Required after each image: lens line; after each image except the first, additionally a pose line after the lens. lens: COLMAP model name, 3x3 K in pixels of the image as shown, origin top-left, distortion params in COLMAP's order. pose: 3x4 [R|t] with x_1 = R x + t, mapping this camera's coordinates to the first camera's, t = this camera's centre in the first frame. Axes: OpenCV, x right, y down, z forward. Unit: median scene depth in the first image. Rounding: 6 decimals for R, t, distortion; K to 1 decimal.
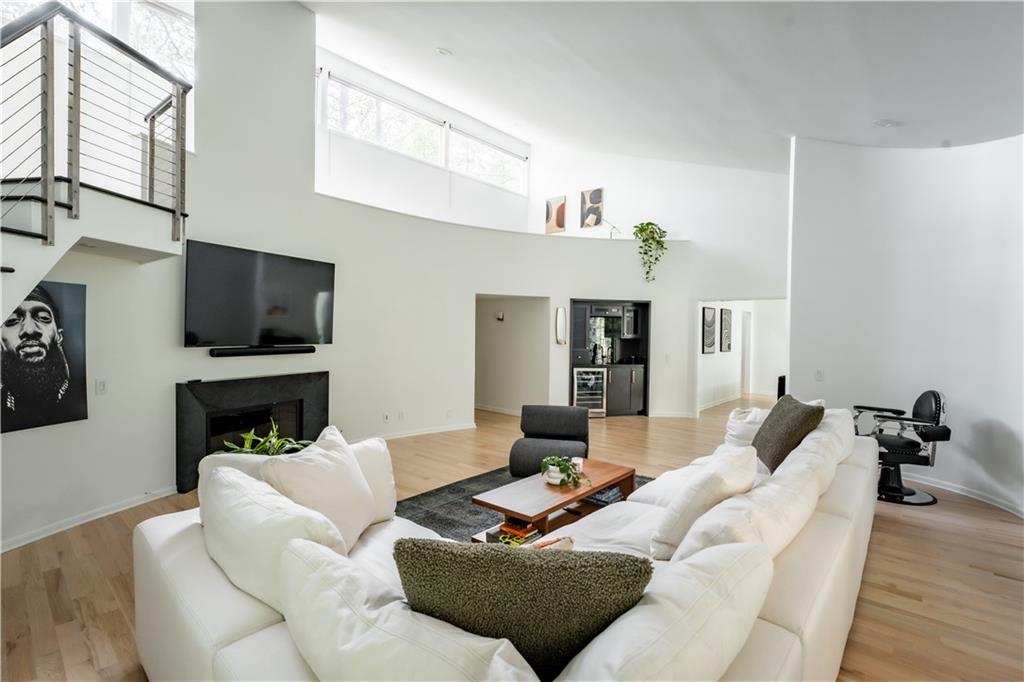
lens RADIAL K [[485.4, 0, 514.0], [0, 485.4, 336.0], [0, 0, 1]] dist [-0.015101, -0.000076]
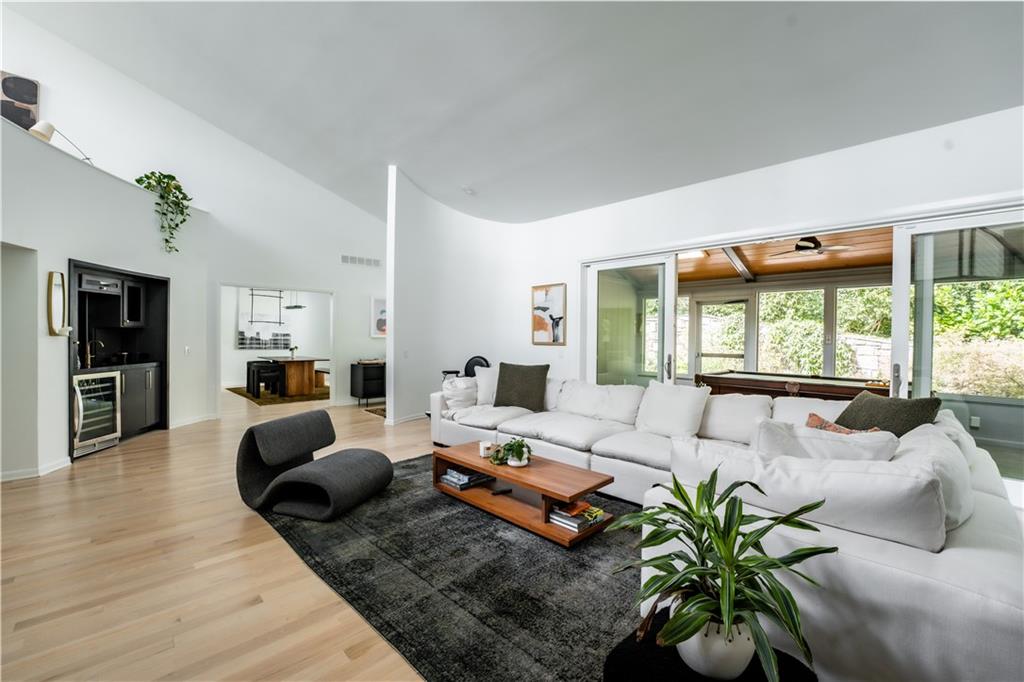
lens RADIAL K [[421.2, 0, 512.7], [0, 421.2, 339.1], [0, 0, 1]] dist [-0.018226, 0.000012]
pose [[0.073114, -0.022837, 0.997062, -0.335230], [-0.000502, 0.999737, 0.022935, 0.008817], [-0.997323, -0.002177, 0.073083, 0.407806]]
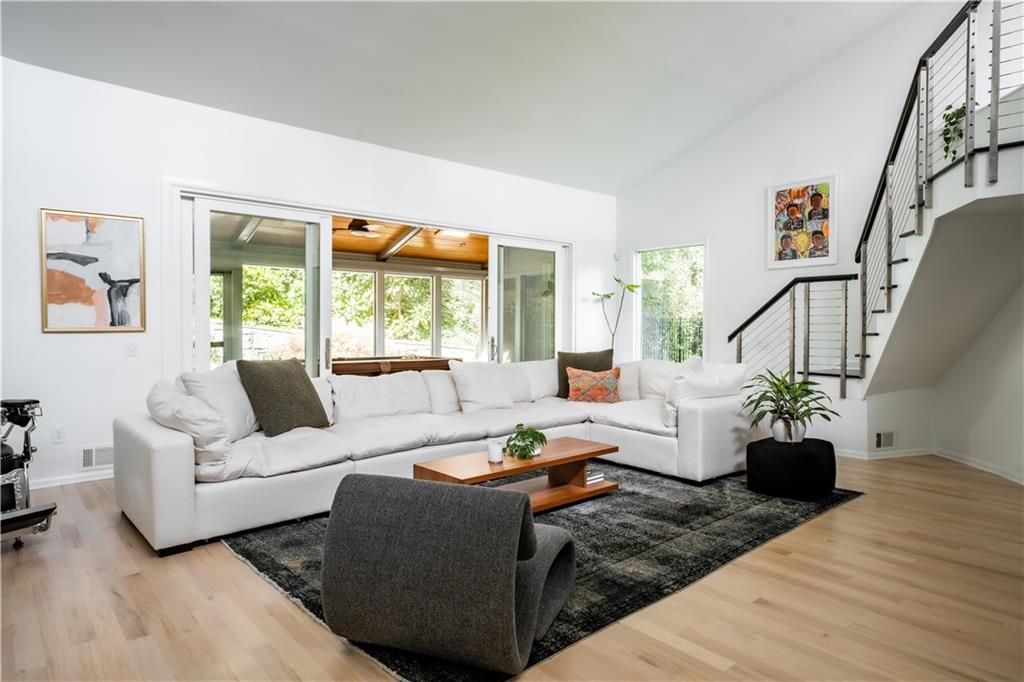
lens RADIAL K [[602.6, 0, 511.6], [0, 602.6, 337.9], [0, 0, 1]] dist [0.001740, -0.000678]
pose [[-0.989483, -0.014990, 0.143874, -0.014975], [-0.011100, 0.999552, 0.027799, 0.023184], [-0.144226, 0.025910, -0.989206, 0.911824]]
